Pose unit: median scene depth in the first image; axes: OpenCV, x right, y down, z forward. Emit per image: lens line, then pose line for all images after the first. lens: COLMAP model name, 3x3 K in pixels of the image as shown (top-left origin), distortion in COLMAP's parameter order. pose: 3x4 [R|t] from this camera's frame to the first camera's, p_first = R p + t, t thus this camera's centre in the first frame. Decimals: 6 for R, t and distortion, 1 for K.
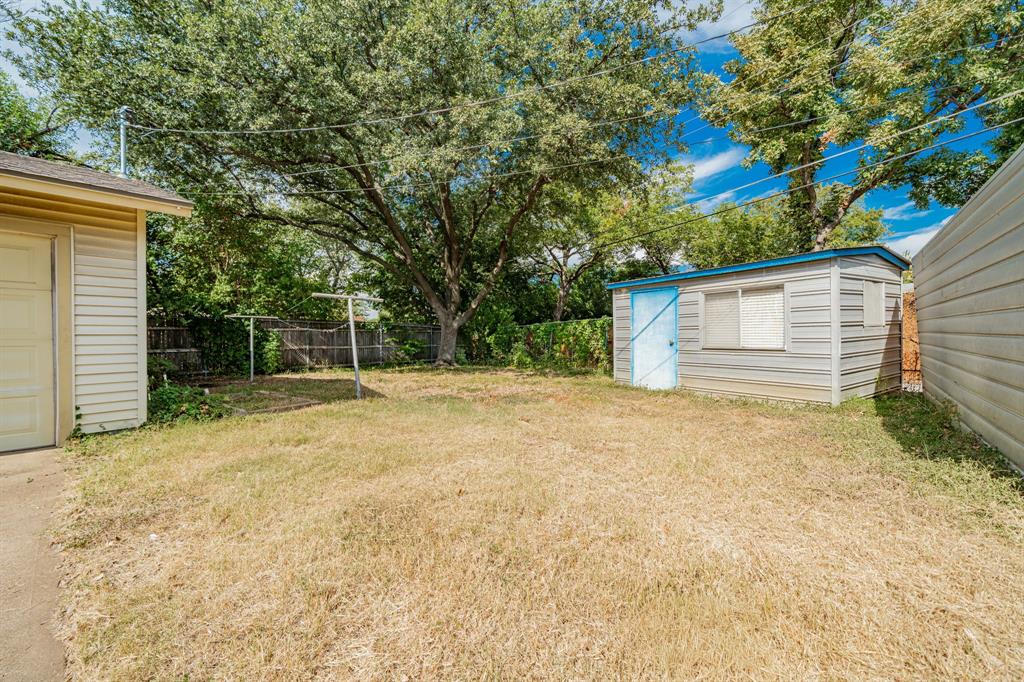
lens RADIAL K [[406.1, 0, 512.2], [0, 406.1, 342.4], [0, 0, 1]] dist [0.000498, 0.000110]
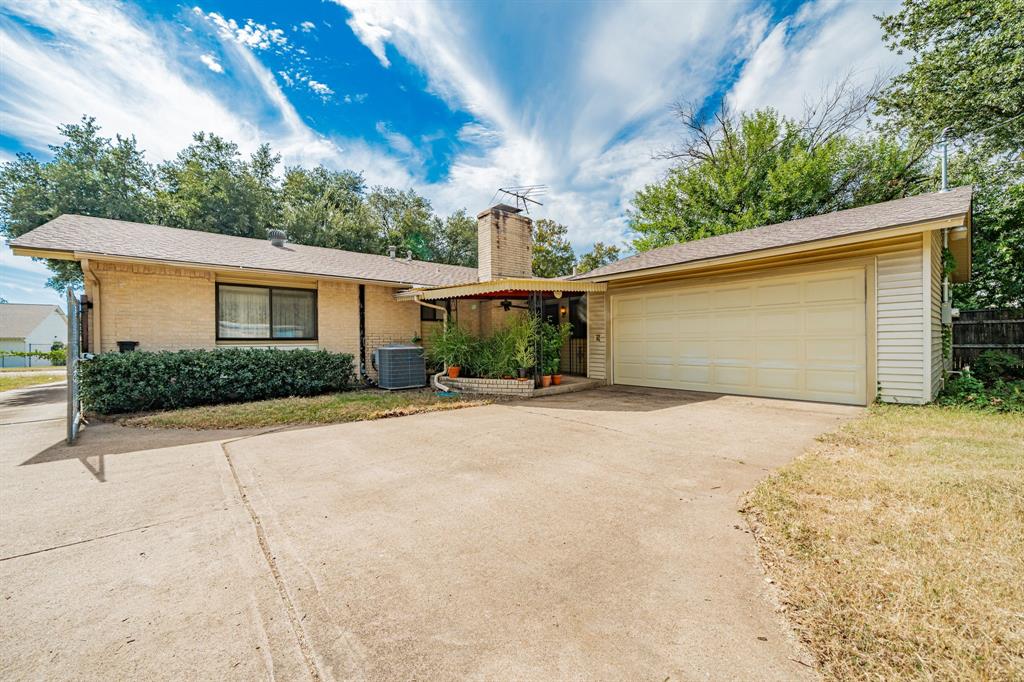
lens RADIAL K [[413.5, 0, 512.3], [0, 413.5, 340.6], [0, 0, 1]] dist [-0.000123, -0.000009]
pose [[-0.122885, 0.006939, -0.992397, 0.530336], [0.011043, 0.999923, 0.005624, -0.009754], [0.992359, -0.010268, -0.122952, -0.102205]]
